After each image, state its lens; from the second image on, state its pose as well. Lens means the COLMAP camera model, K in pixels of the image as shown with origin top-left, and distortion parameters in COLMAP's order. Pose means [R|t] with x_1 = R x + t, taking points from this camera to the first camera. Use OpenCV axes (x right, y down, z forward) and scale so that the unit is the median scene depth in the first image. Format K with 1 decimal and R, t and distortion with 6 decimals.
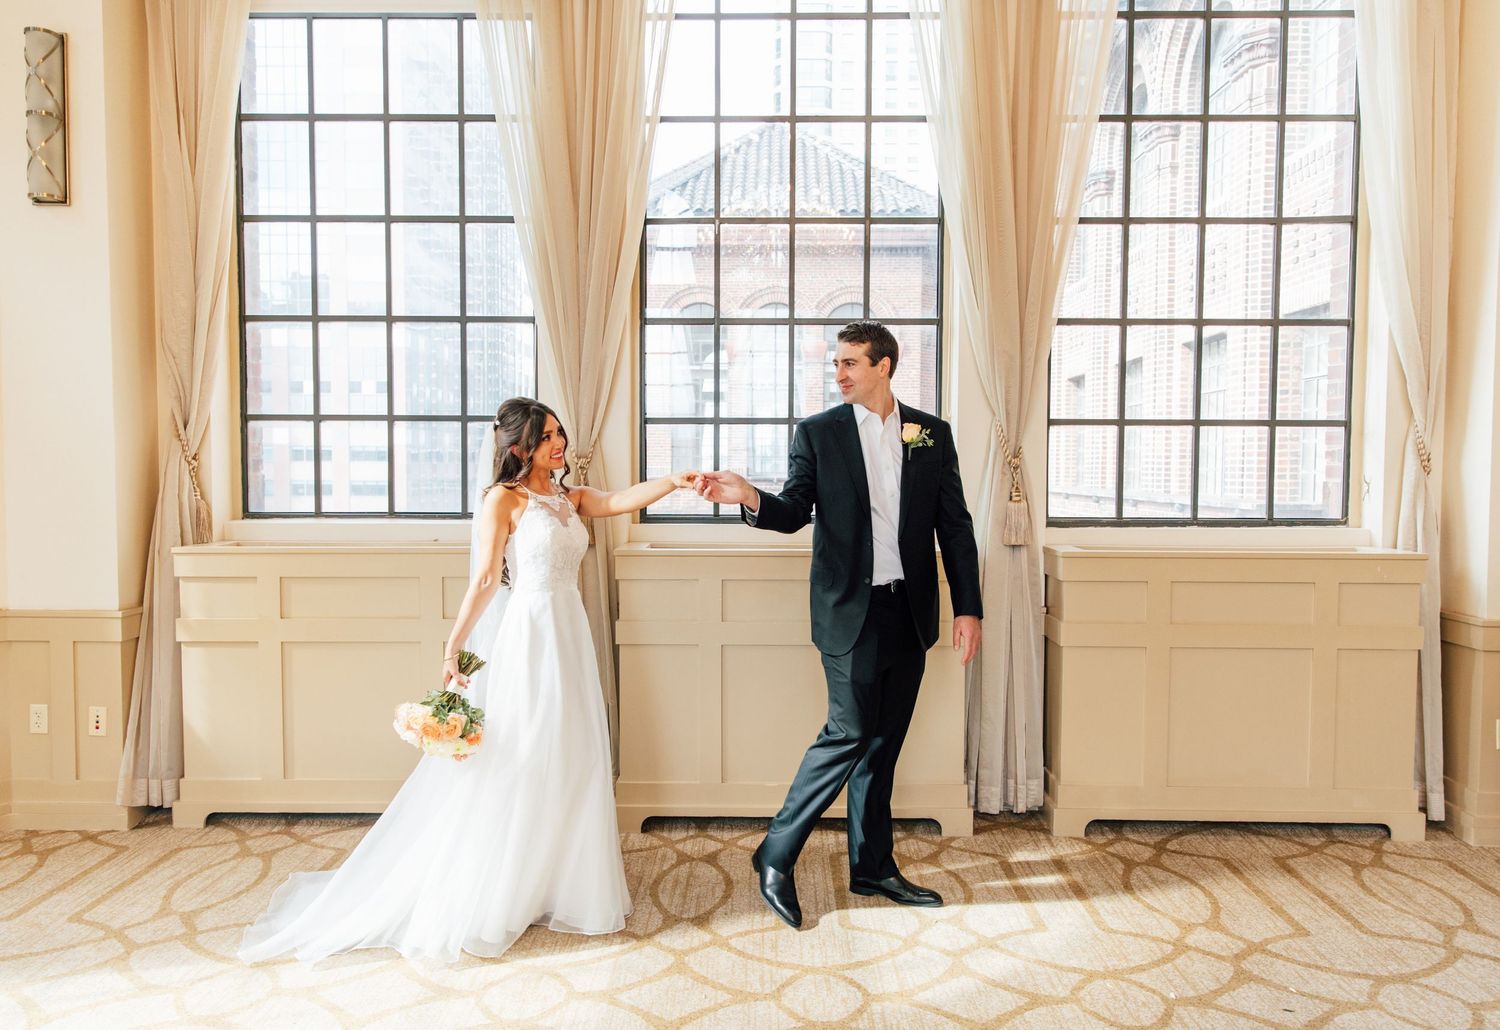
lens RADIAL K [[1092.6, 0, 750.0], [0, 1092.6, 515.0], [0, 0, 1]] dist [0.009128, -0.006262]
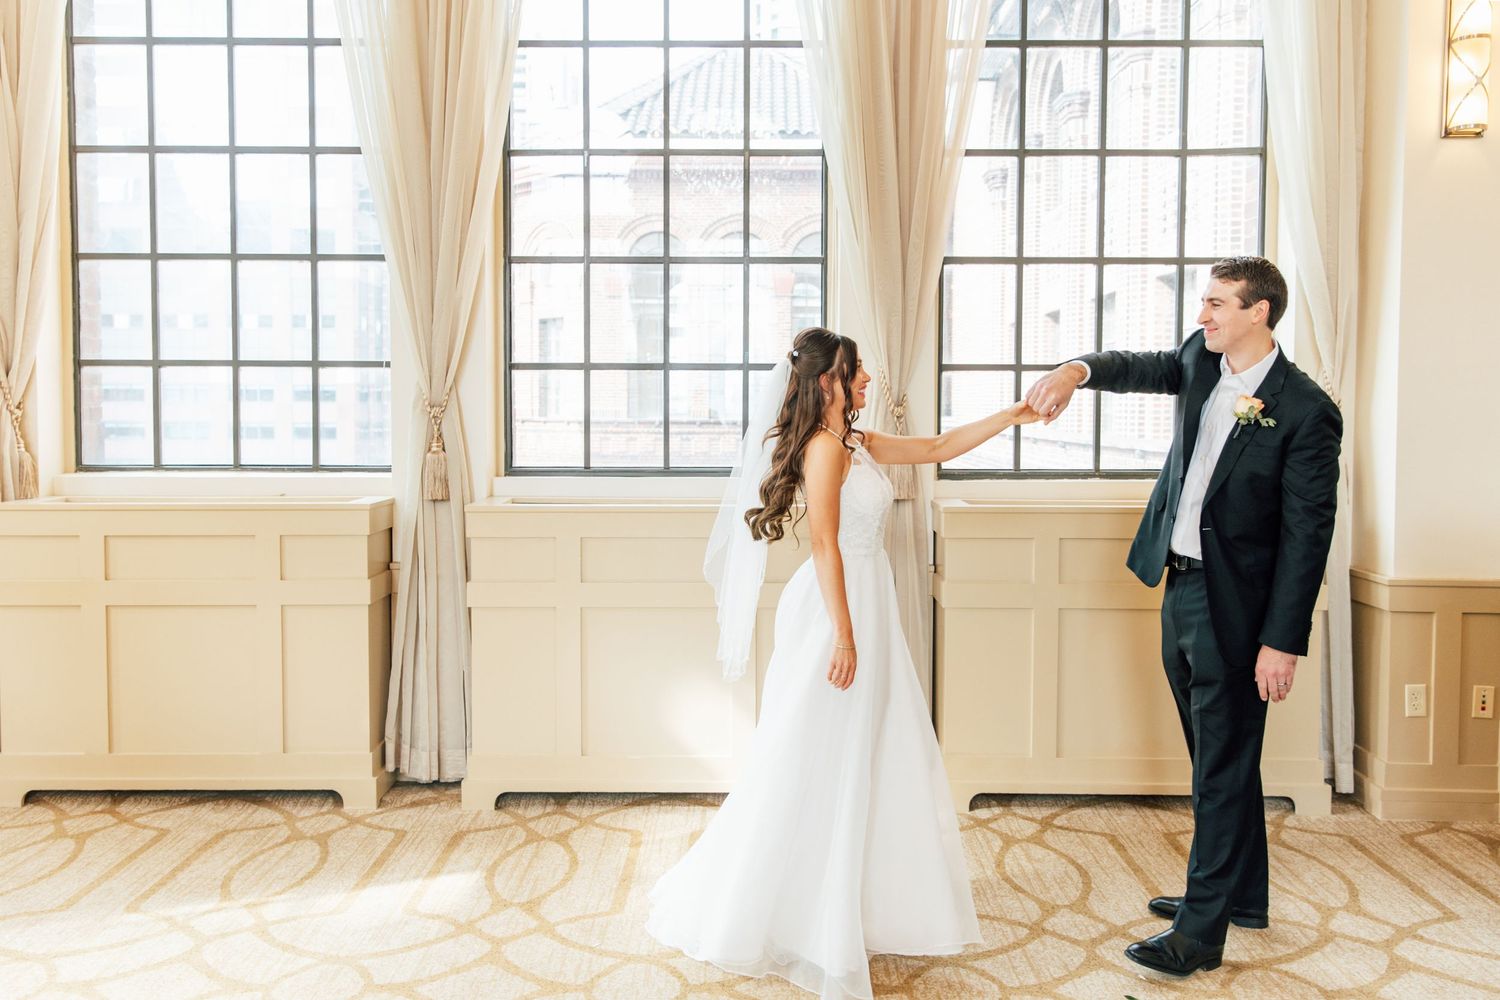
lens RADIAL K [[1179.5, 0, 744.5], [0, 1179.5, 451.3], [0, 0, 1]] dist [0.011450, -0.005267]
pose [[0.999959, -0.001645, 0.008945, 0.105714], [0.001699, 0.999980, -0.006013, -0.008045], [-0.008935, 0.006028, 0.999942, -0.009080]]
